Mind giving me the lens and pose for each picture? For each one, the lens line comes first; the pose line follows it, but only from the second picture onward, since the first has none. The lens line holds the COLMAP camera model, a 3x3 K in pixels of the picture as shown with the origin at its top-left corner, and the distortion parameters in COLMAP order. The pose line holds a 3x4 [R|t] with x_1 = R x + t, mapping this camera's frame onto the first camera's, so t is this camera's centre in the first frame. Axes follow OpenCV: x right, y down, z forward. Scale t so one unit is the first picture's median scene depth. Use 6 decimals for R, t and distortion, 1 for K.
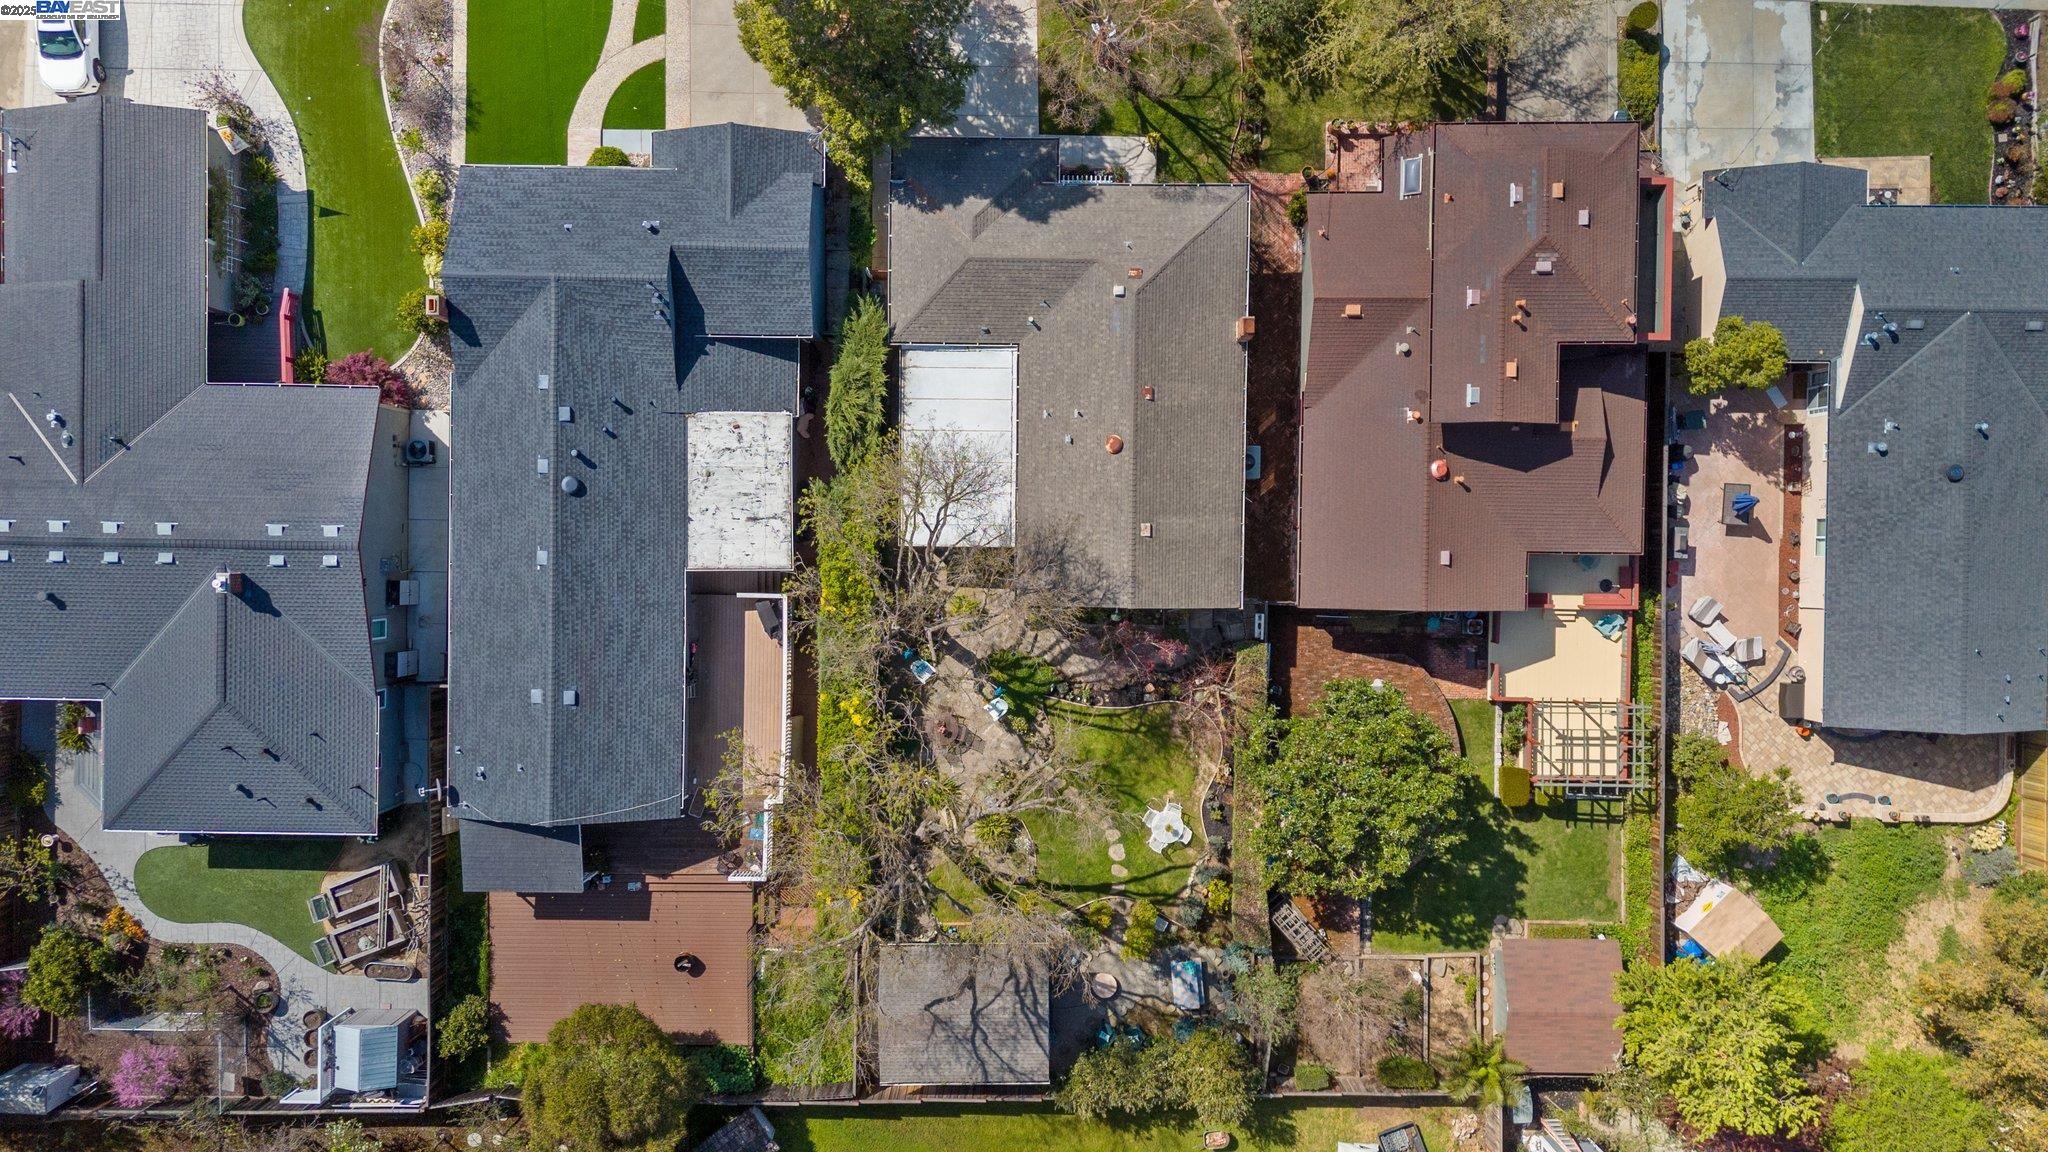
lens RADIAL K [[1513.5, 0, 1024.0], [0, 1513.5, 576.0], [0, 0, 1]] dist [0.128330, -0.164236]
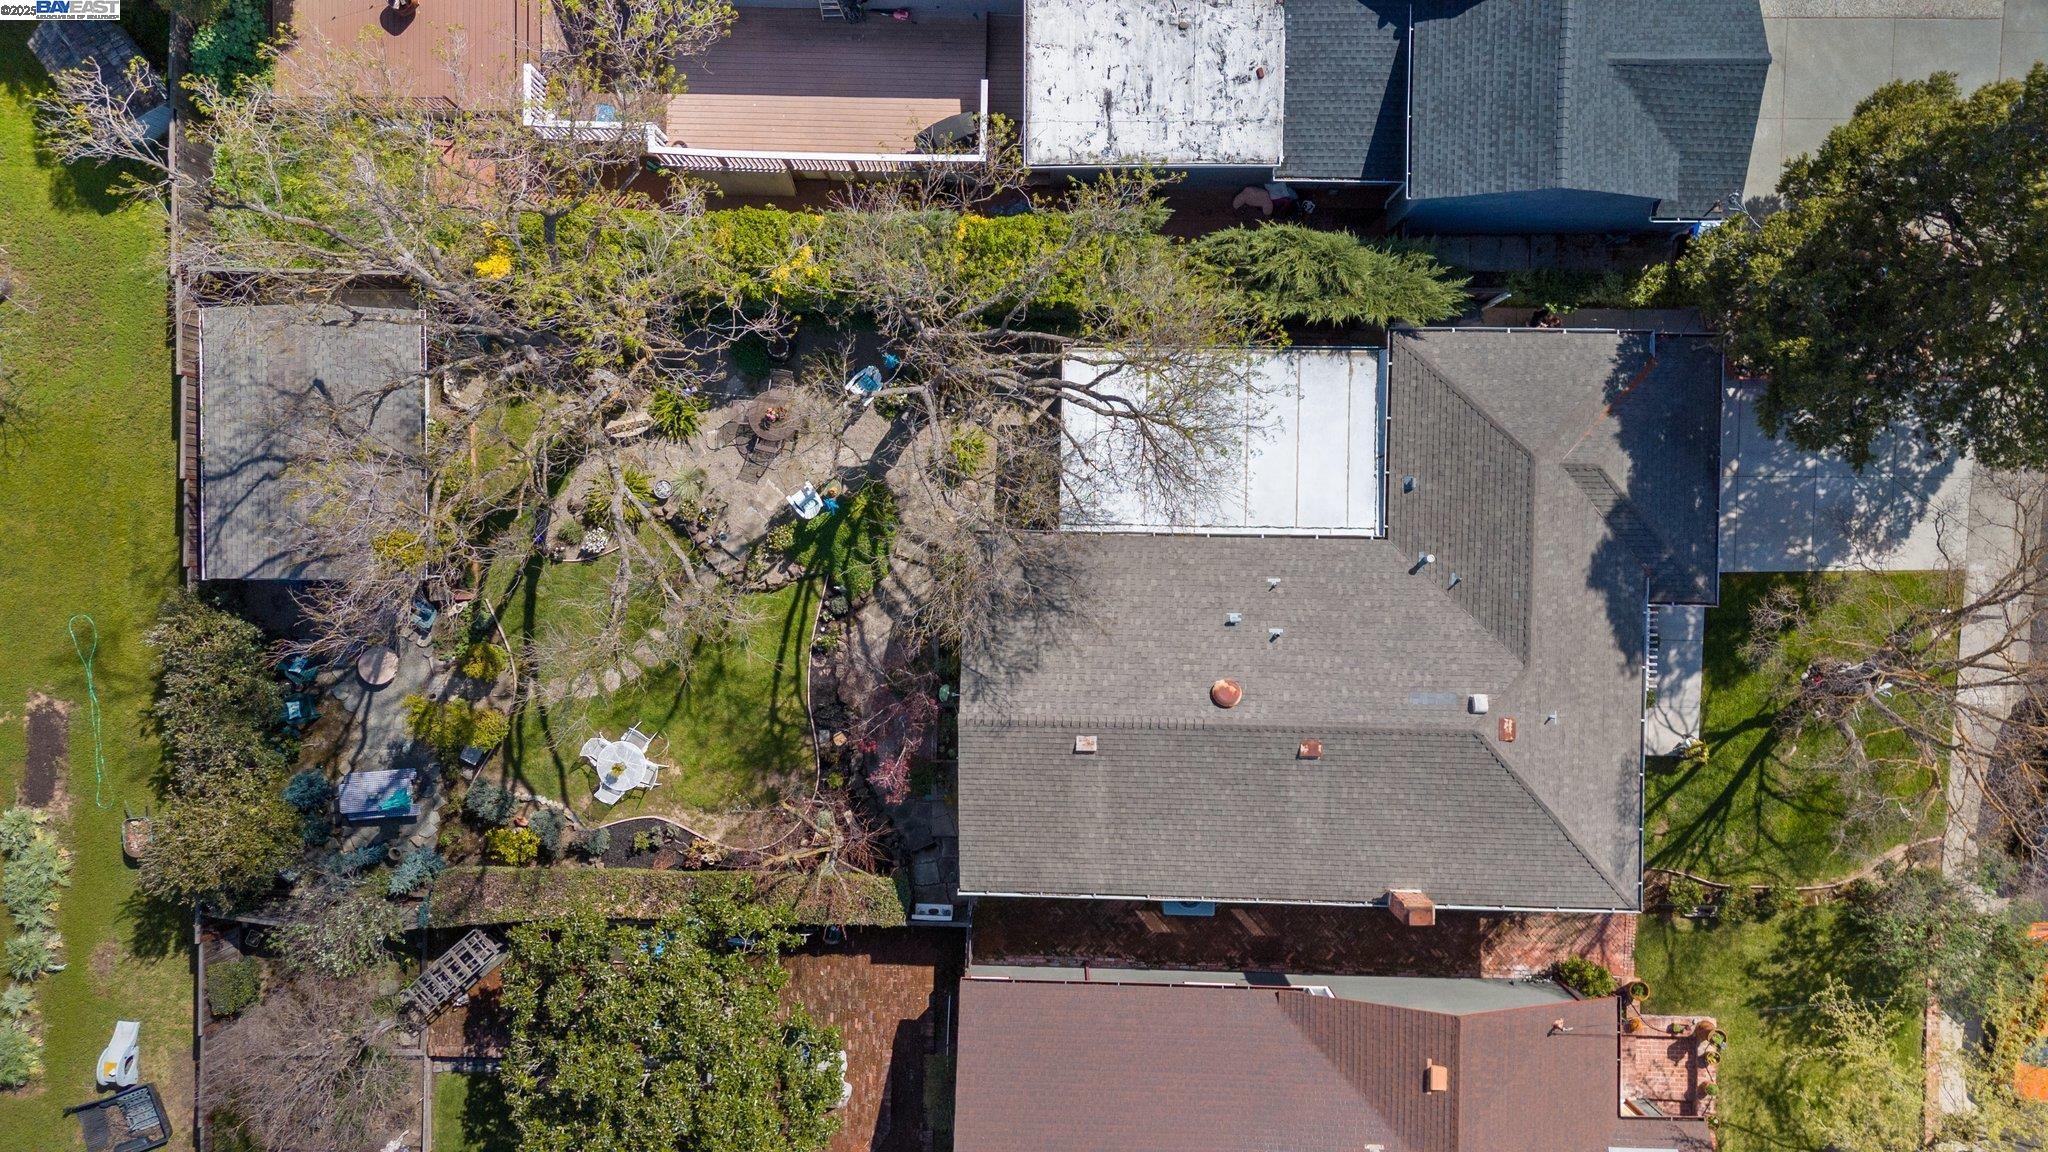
lens RADIAL K [[1513.5, 0, 1024.0], [0, 1513.5, 576.0], [0, 0, 1]] dist [0.128330, -0.164236]
pose [[-0.006038, 0.999821, 0.017918, 0.001360], [-0.999982, -0.006046, 0.000398, -0.004715], [0.000506, -0.017915, 0.999839, 0.357127]]
